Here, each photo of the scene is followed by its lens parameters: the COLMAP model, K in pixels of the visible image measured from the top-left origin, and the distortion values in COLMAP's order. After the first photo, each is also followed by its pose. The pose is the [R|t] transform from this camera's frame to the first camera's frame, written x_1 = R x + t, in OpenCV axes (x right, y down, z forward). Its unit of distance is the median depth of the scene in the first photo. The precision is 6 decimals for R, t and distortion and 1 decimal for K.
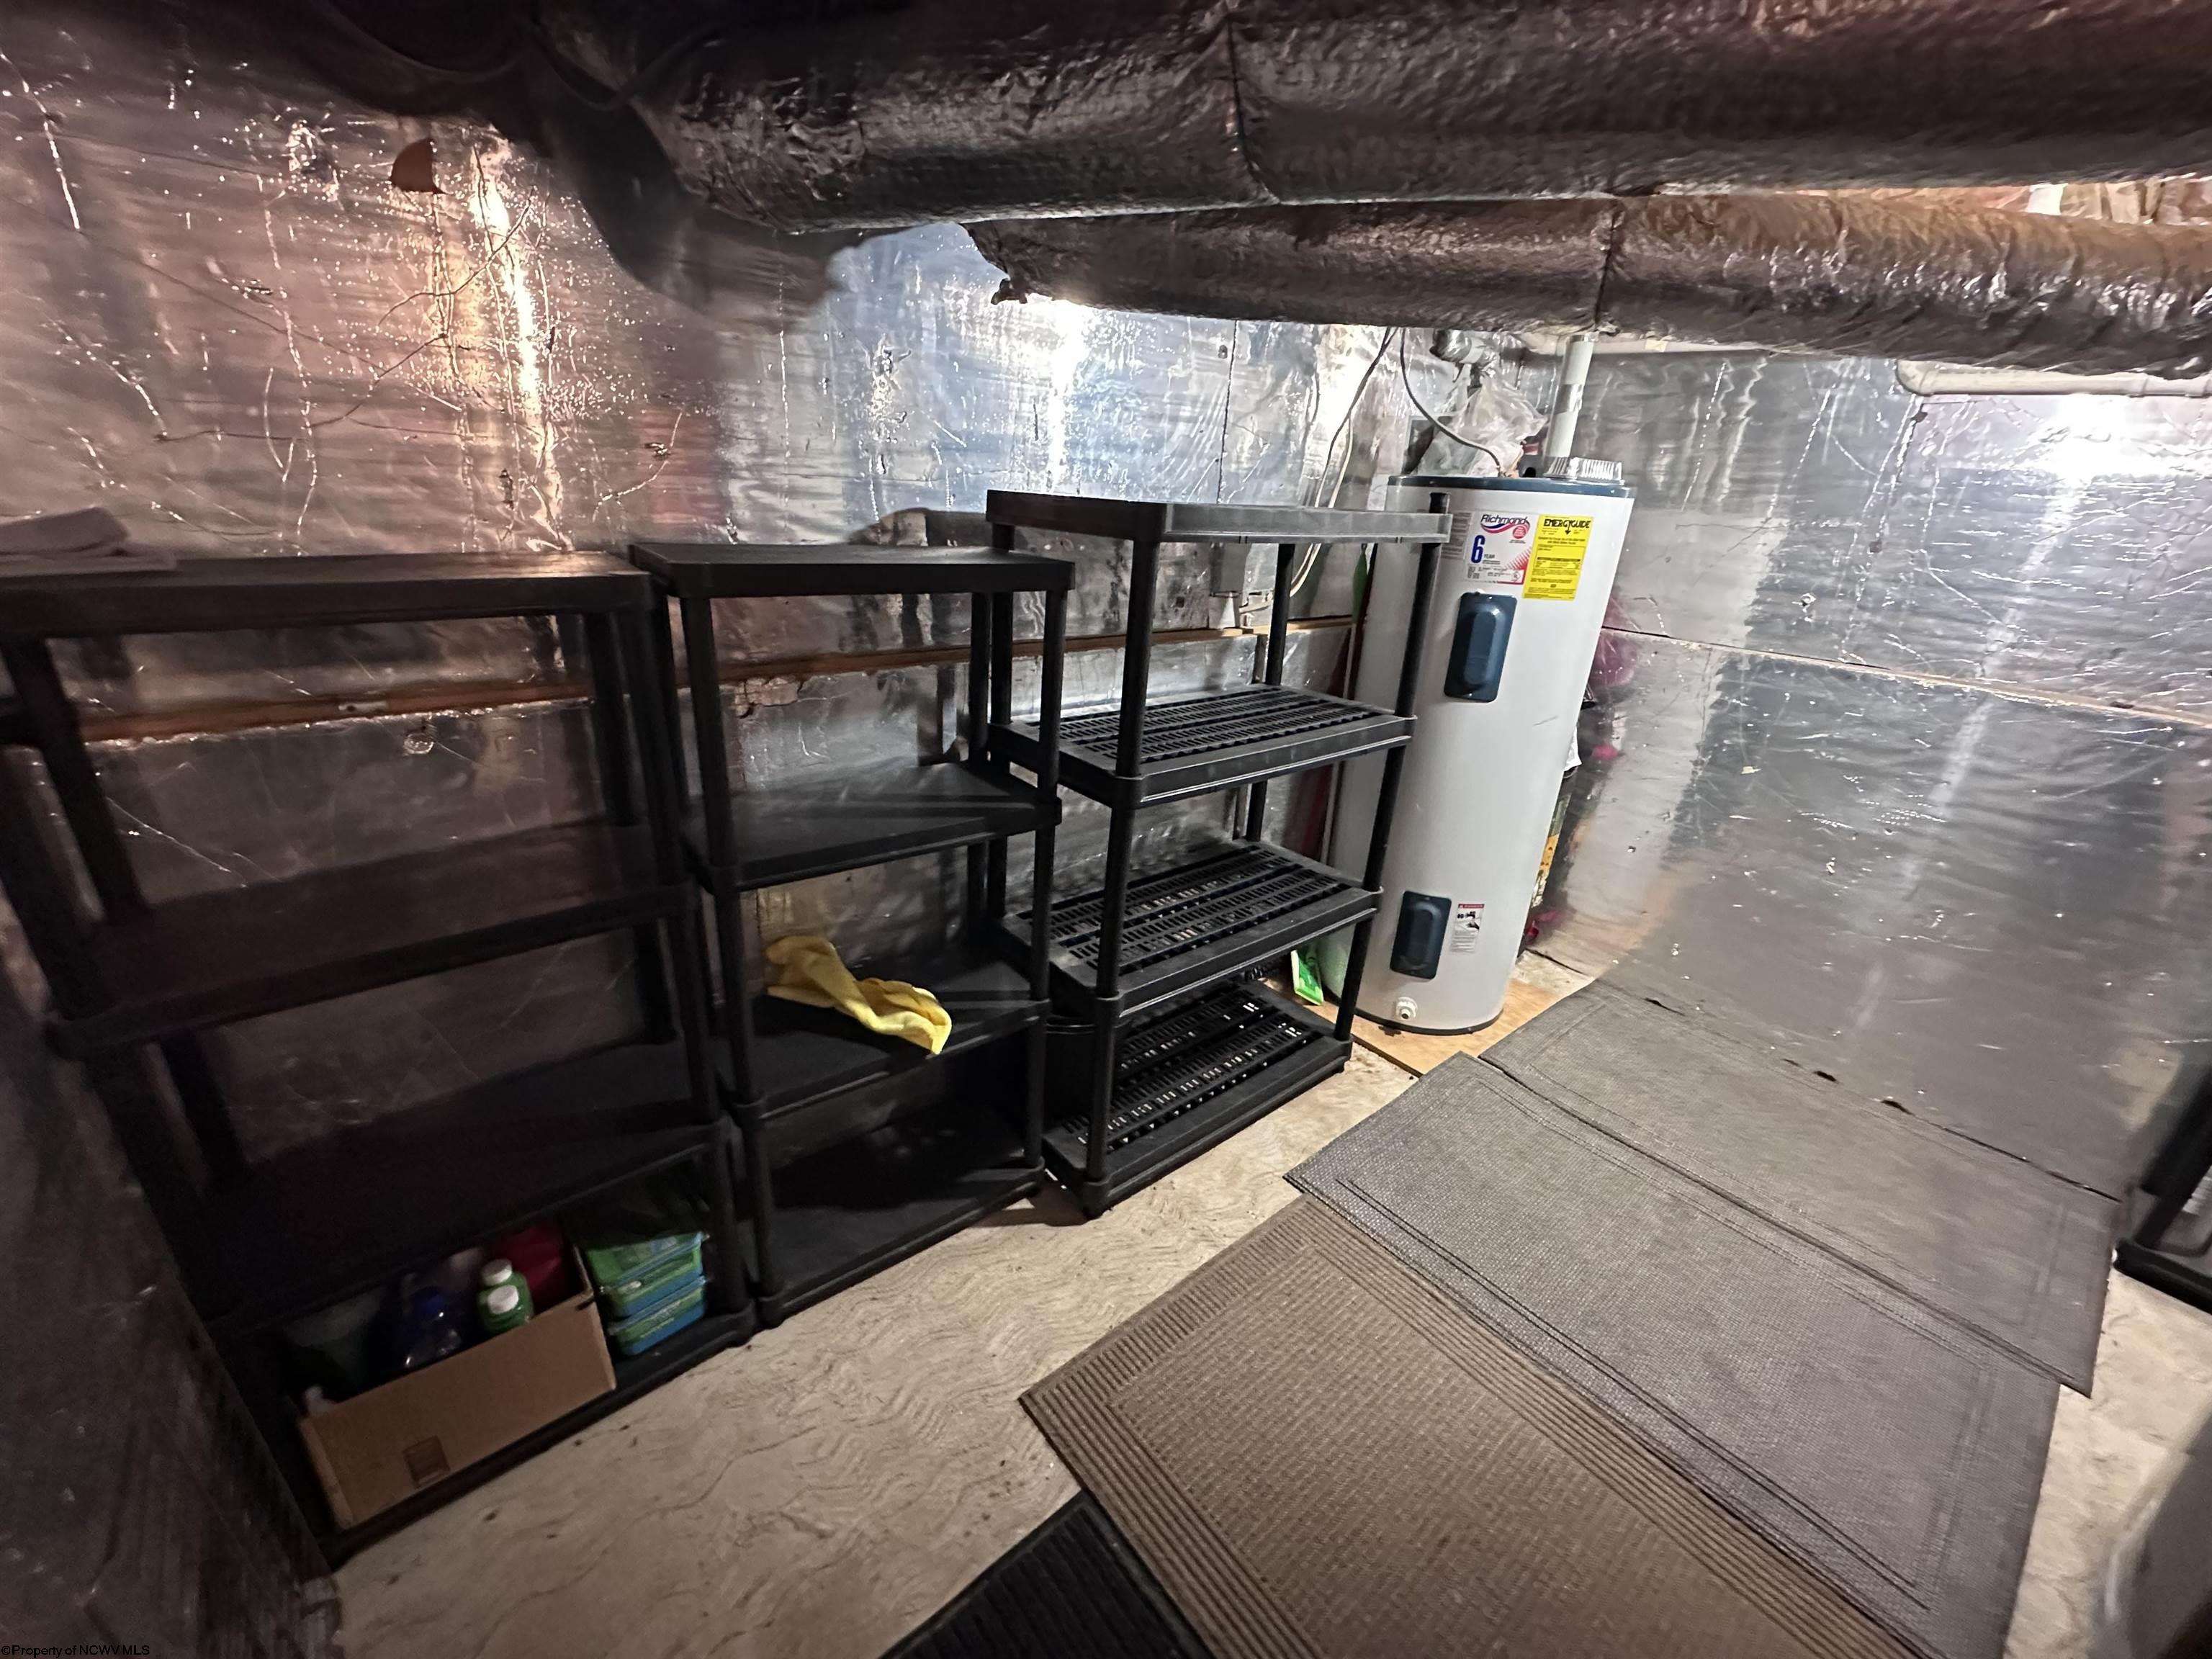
lens RADIAL K [[885.6, 0, 1111.5], [0, 885.6, 824.3], [0, 0, 1]] dist [-0.003184, -0.000445]
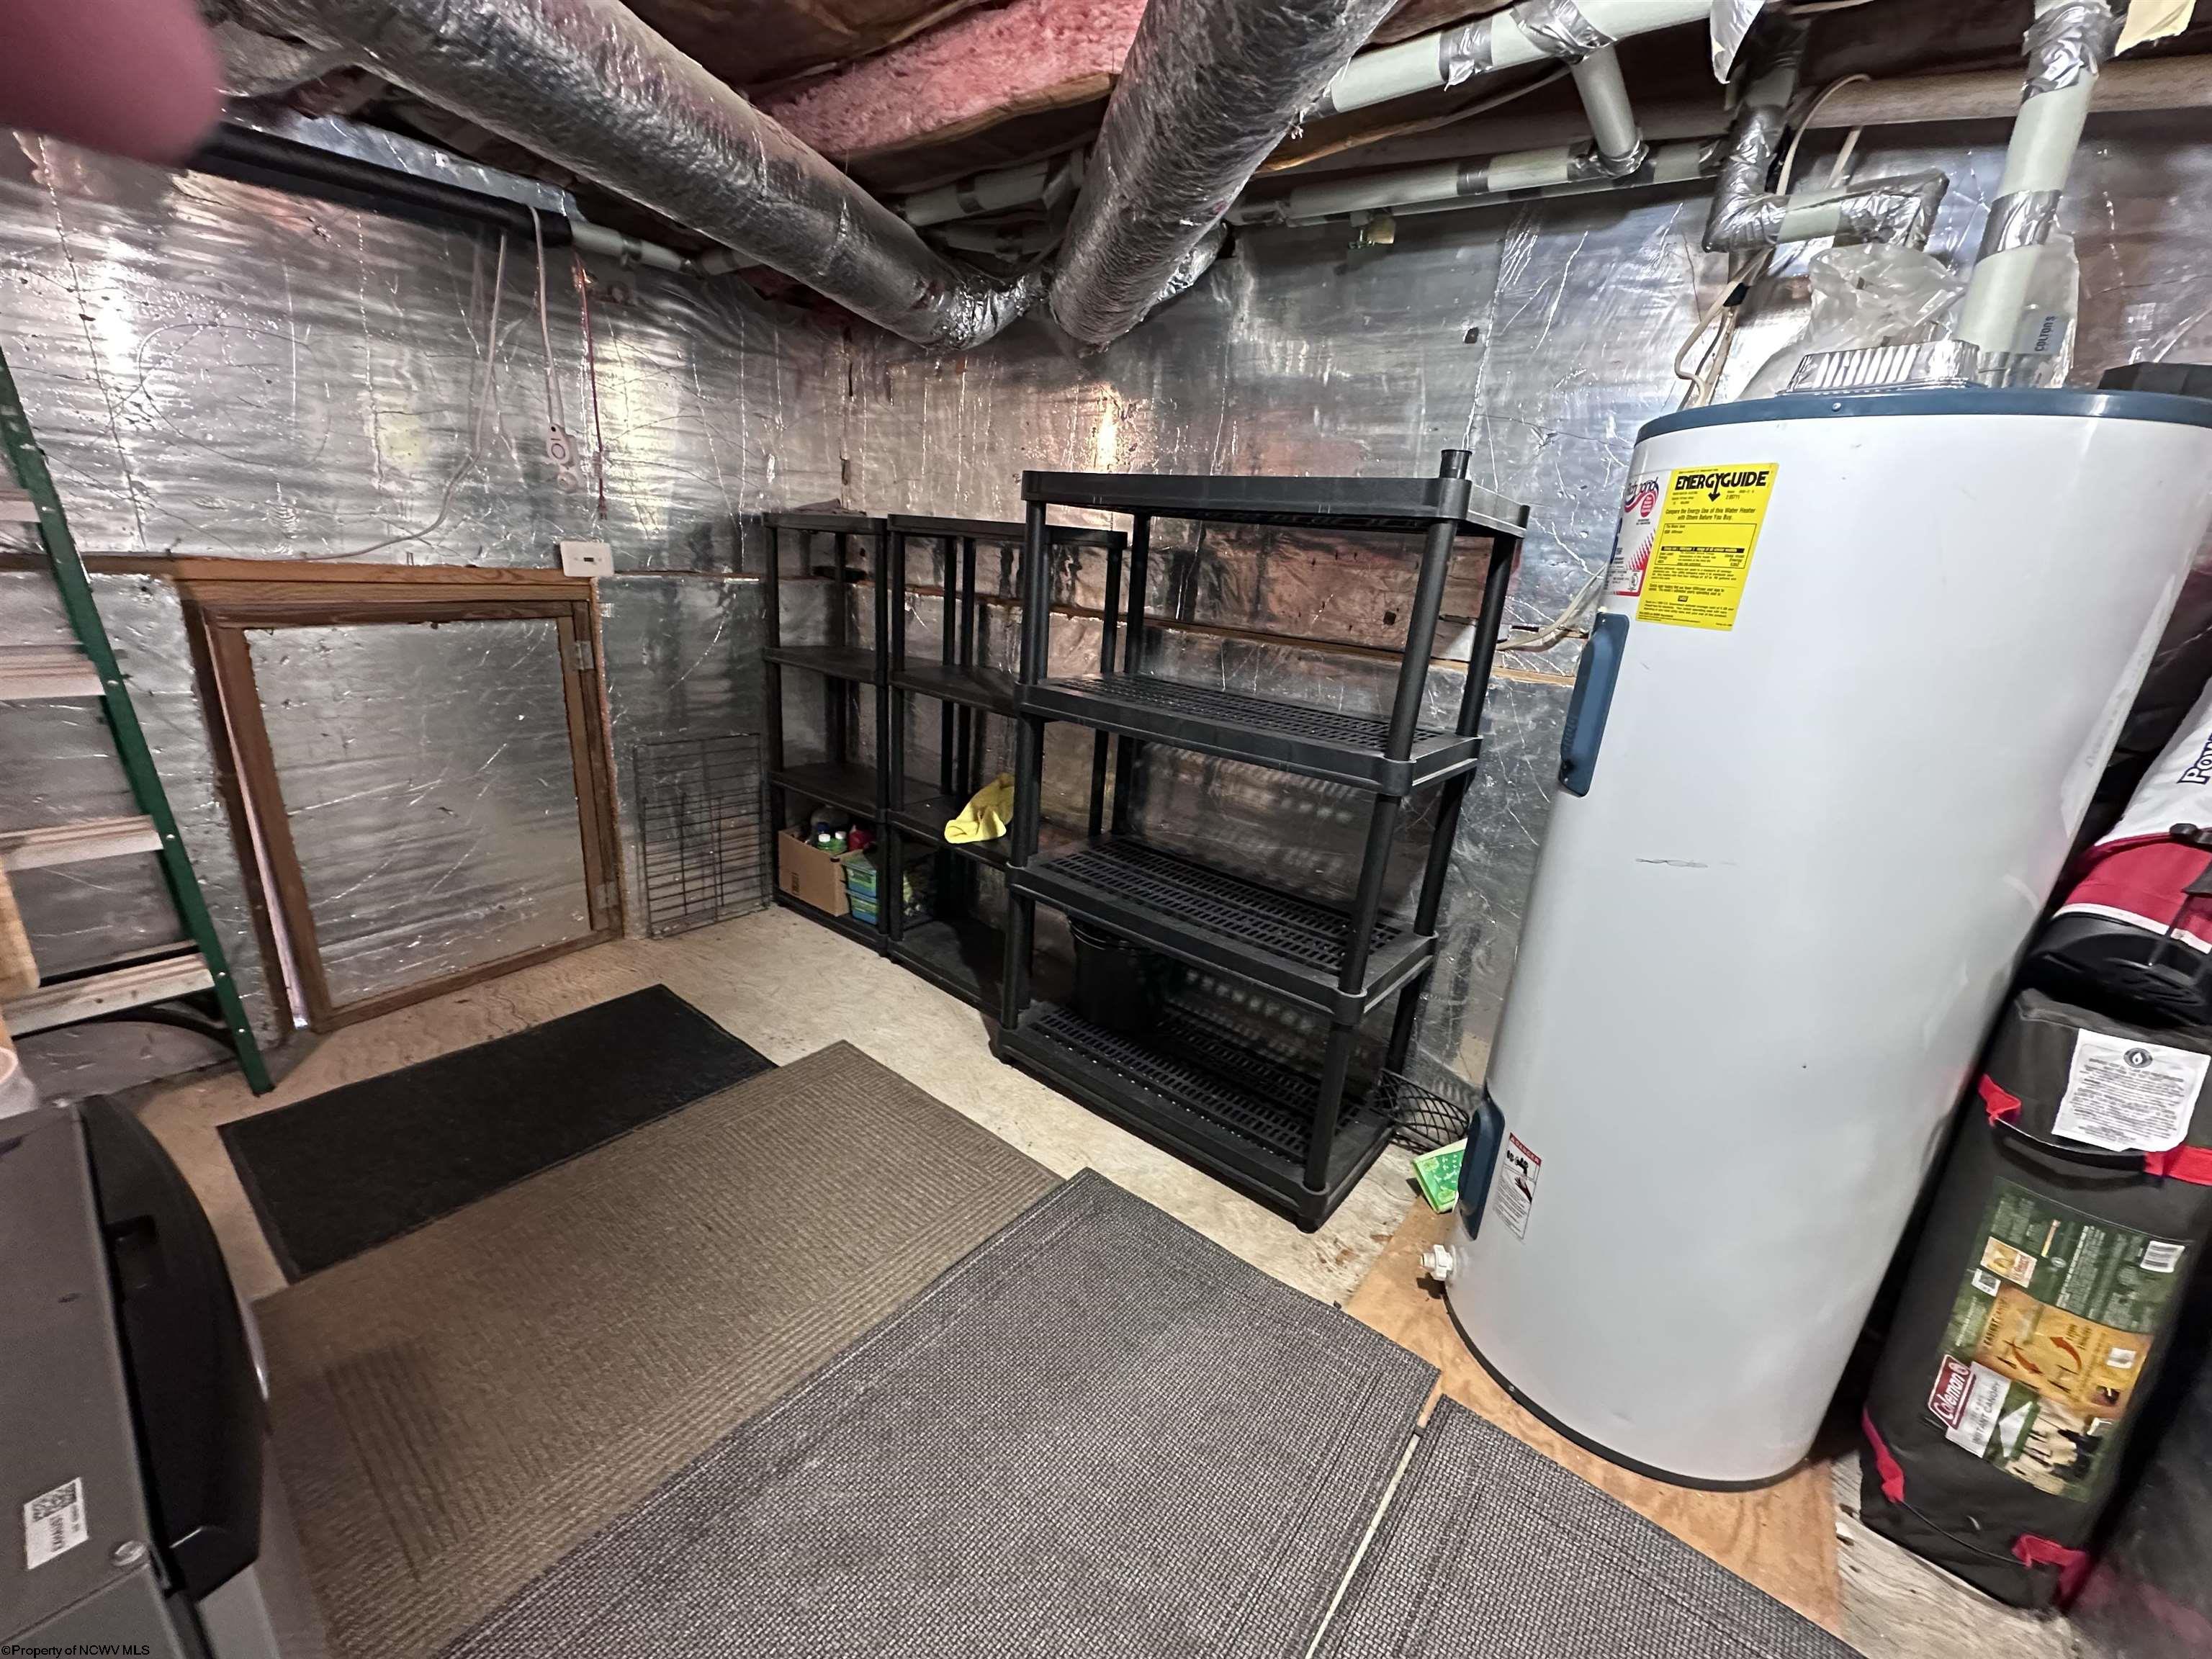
lens RADIAL K [[885.6, 0, 1113.7], [0, 885.6, 832.3], [0, 0, 1]] dist [-0.003184, -0.000445]
pose [[0.213567, 0.265108, -0.940270, 0.989678], [-0.413325, 0.896609, 0.158918, -0.088472], [0.885184, 0.354697, 0.301062, 0.600659]]
